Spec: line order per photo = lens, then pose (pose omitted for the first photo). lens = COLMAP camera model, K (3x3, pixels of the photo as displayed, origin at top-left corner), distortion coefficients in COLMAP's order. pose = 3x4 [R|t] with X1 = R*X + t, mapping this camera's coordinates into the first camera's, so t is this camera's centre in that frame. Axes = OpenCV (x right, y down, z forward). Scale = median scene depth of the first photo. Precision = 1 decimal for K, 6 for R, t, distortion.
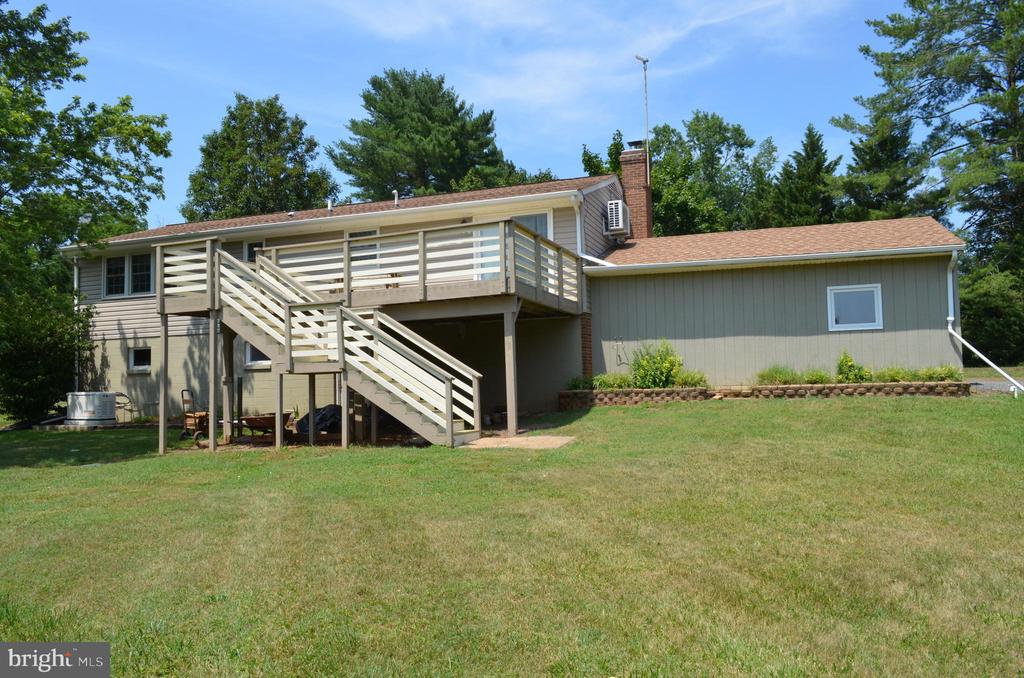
lens RADIAL K [[794.6, 0, 510.2], [0, 794.6, 340.3], [0, 0, 1]] dist [-0.026735, 0.012039]
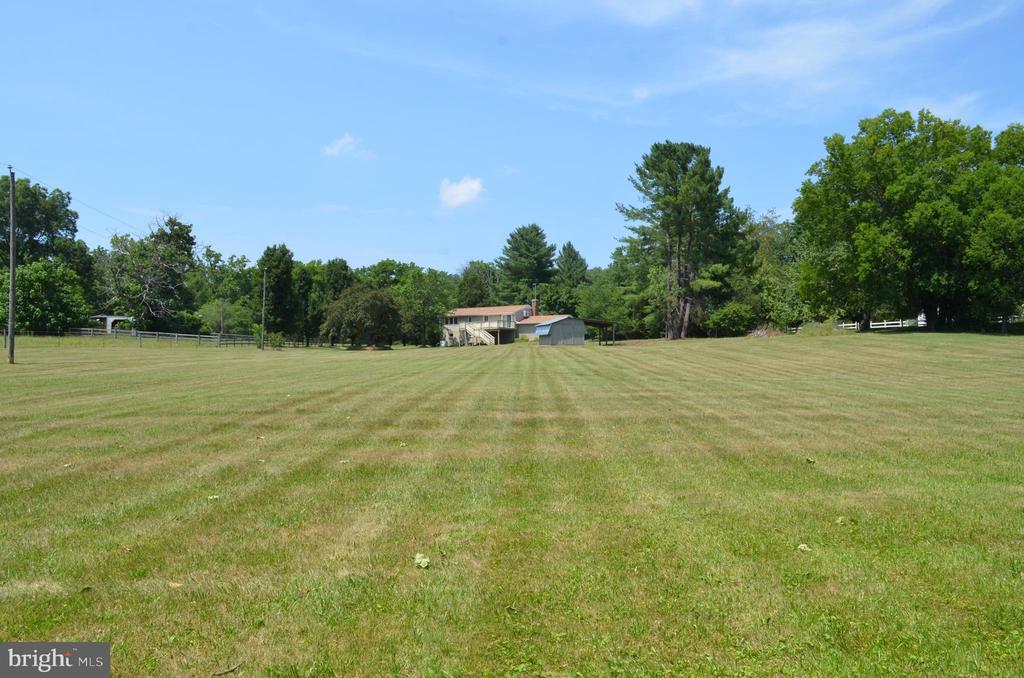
lens RADIAL K [[794.6, 0, 510.2], [0, 794.6, 340.3], [0, 0, 1]] dist [-0.026735, 0.012039]
pose [[0.965807, 0.011898, -0.258990, 2.077289], [-0.002779, 0.999364, 0.035546, -0.209917], [0.259248, -0.033611, 0.965226, -6.425379]]
